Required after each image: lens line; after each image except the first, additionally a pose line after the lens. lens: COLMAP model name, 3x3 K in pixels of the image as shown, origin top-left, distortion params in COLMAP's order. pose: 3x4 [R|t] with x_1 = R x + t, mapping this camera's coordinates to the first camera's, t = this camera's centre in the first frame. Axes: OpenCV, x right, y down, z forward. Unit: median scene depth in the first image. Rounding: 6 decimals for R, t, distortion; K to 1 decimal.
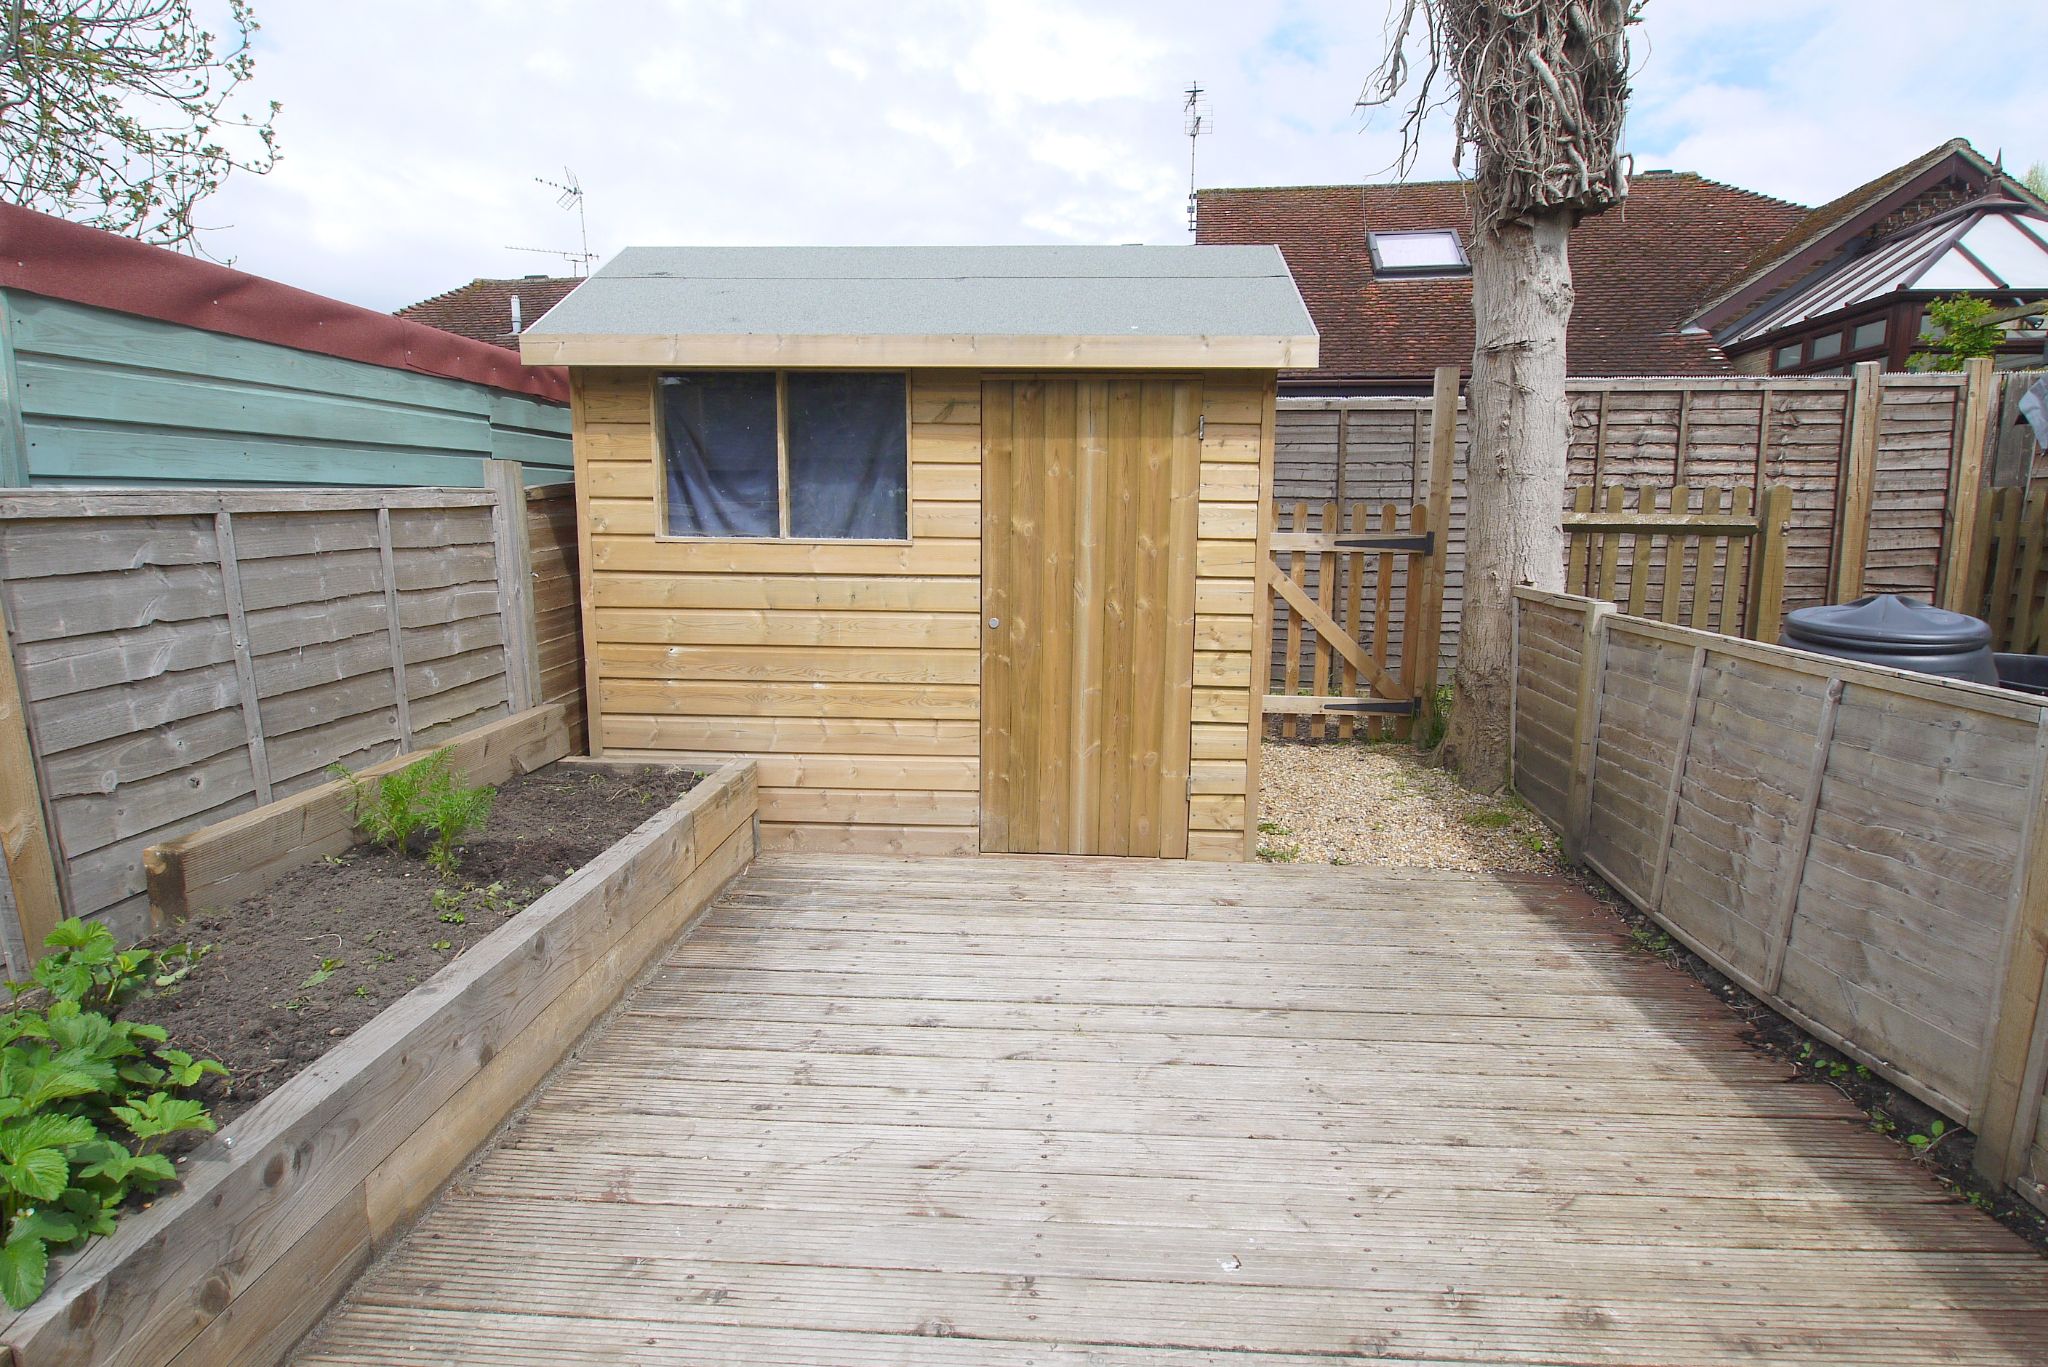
lens RADIAL K [[1102.9, 0, 1024.0], [0, 1102.9, 683.5], [0, 0, 1]] dist [0.001697, 0.000197]
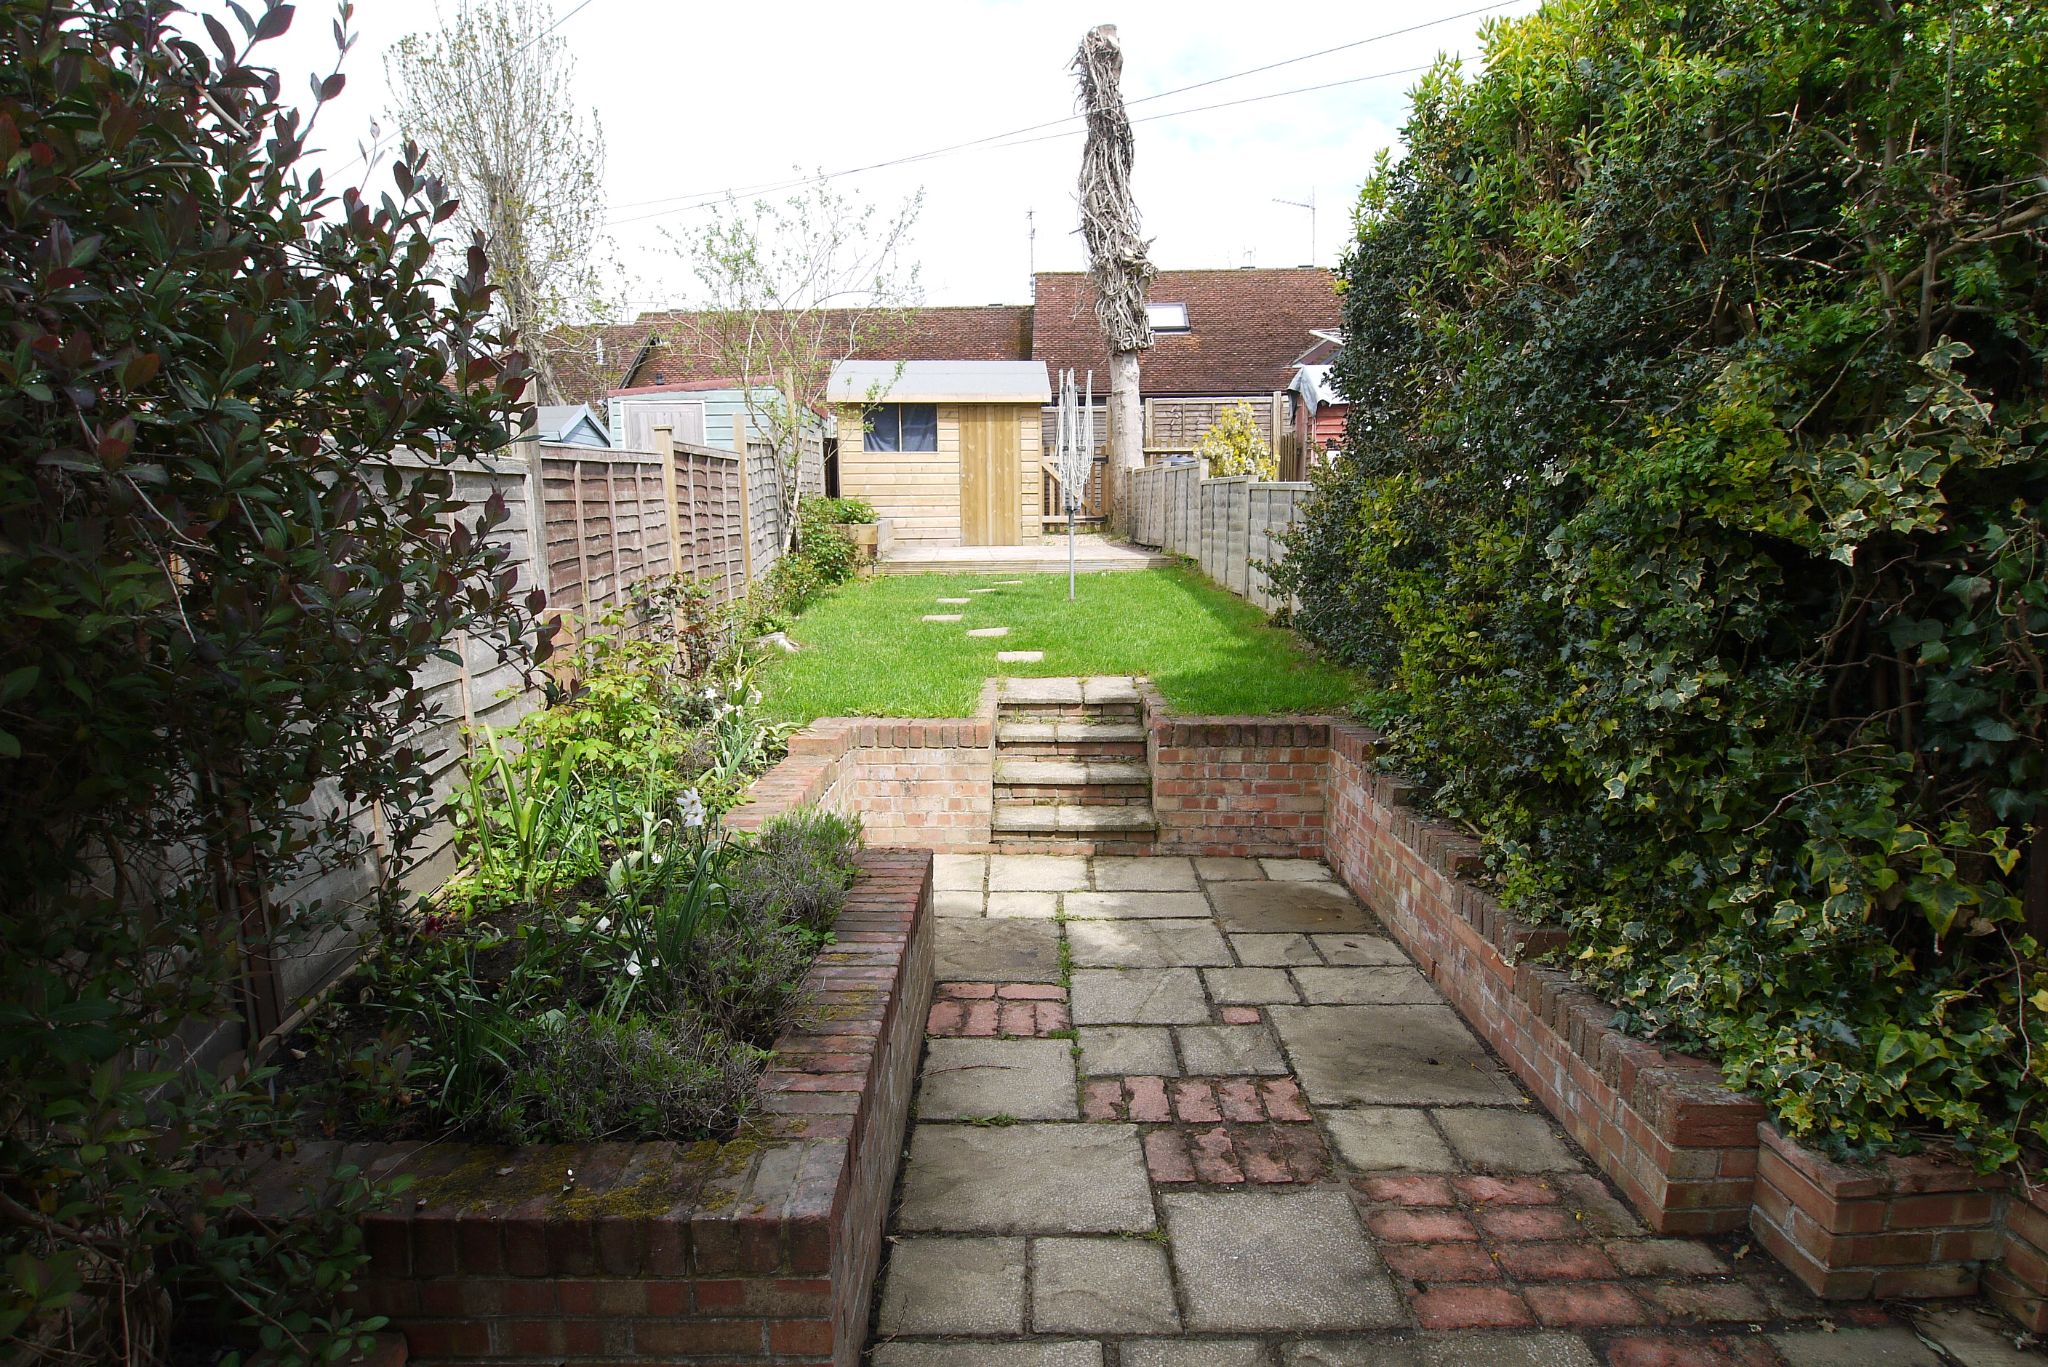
lens RADIAL K [[1102.9, 0, 1024.0], [0, 1102.9, 683.5], [0, 0, 1]] dist [0.001697, 0.000197]
pose [[0.993257, -0.033921, 0.110858, -0.242308], [0.032954, 0.999401, 0.010543, 0.559177], [-0.111149, -0.006818, 0.993780, -2.432057]]
